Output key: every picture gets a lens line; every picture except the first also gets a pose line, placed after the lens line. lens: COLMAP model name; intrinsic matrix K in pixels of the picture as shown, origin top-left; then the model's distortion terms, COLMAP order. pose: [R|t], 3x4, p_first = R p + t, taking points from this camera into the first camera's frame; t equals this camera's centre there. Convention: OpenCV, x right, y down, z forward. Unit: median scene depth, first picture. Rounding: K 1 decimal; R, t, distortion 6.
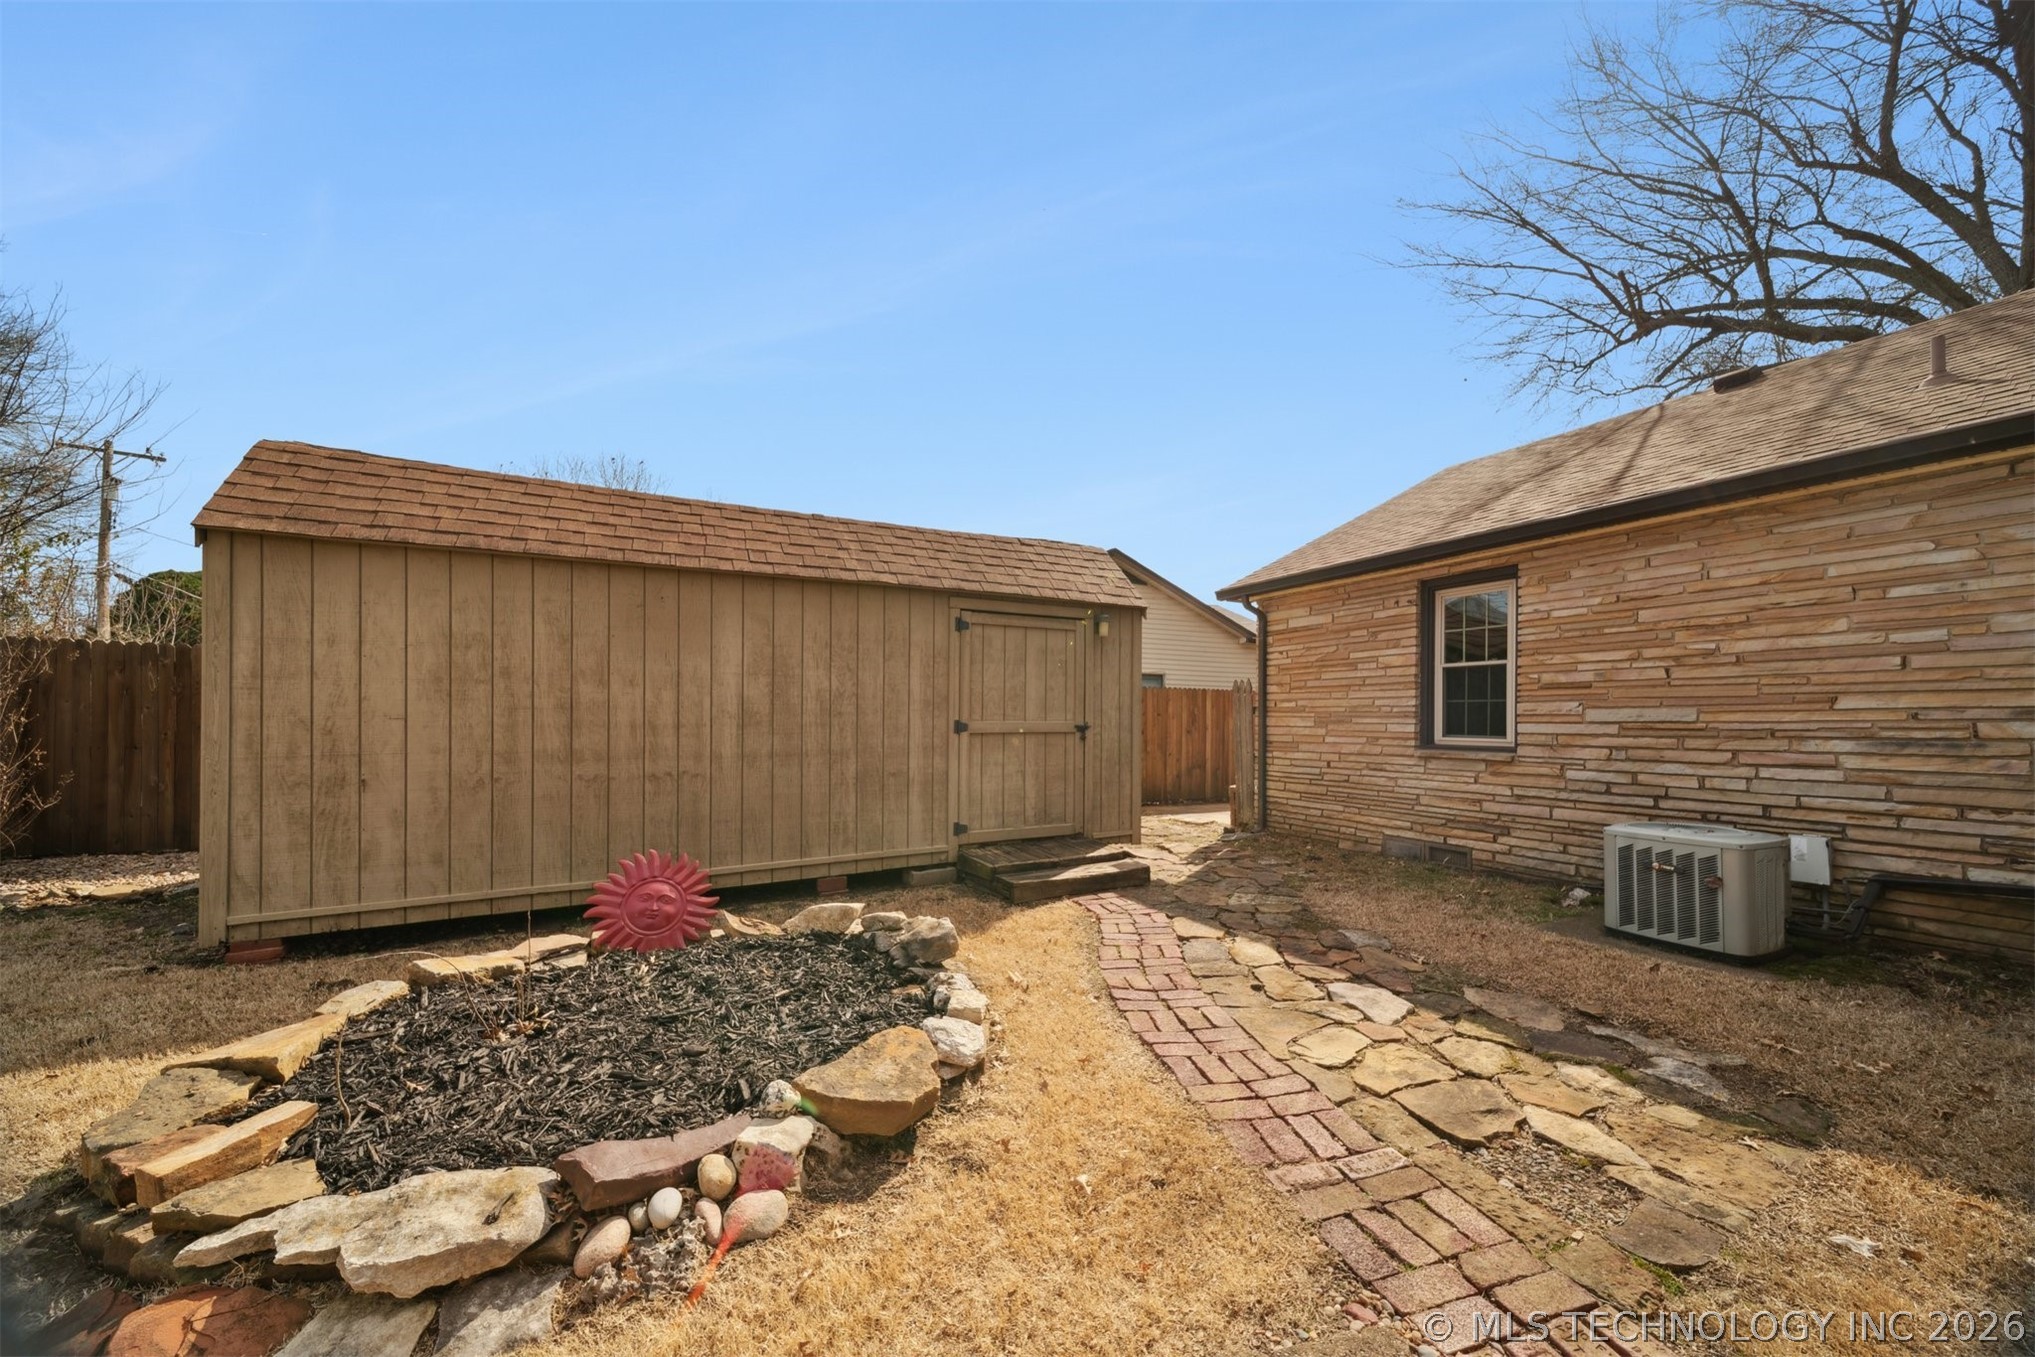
lens RADIAL K [[782.2, 0, 1024.5], [0, 782.2, 709.8], [0, 0, 1]] dist [0.000648, -0.000747]
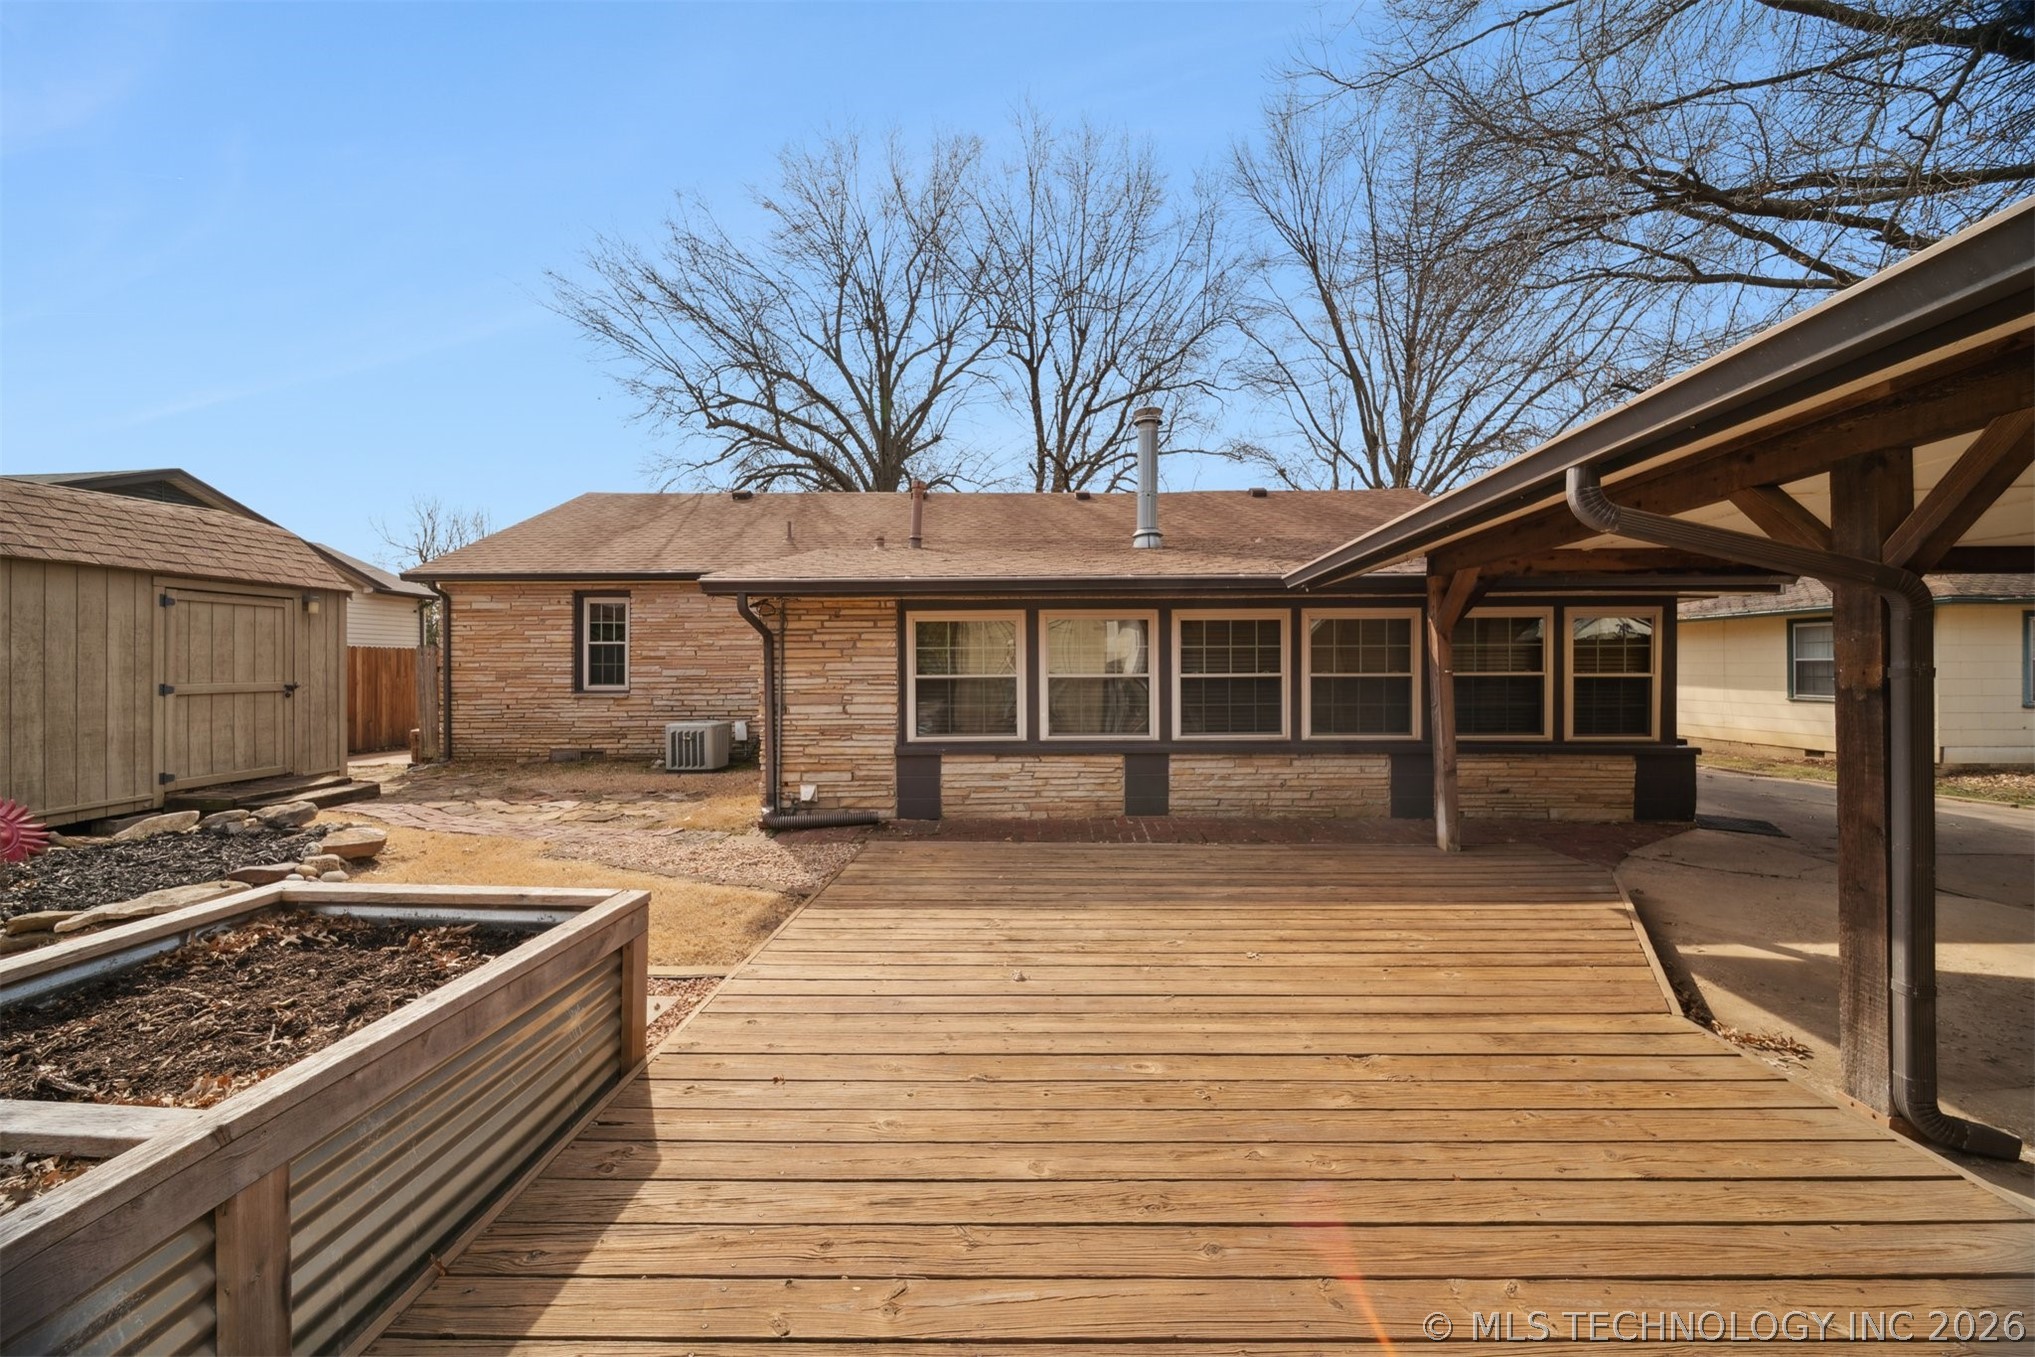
lens RADIAL K [[782.2, 0, 1037.0], [0, 782.2, 660.9], [0, 0, 1]] dist [0.000648, -0.000747]
pose [[0.521551, -0.003655, 0.853212, -0.379257], [-0.001405, 0.999986, 0.005142, -0.027168], [-0.853219, -0.003880, 0.521539, -0.667961]]
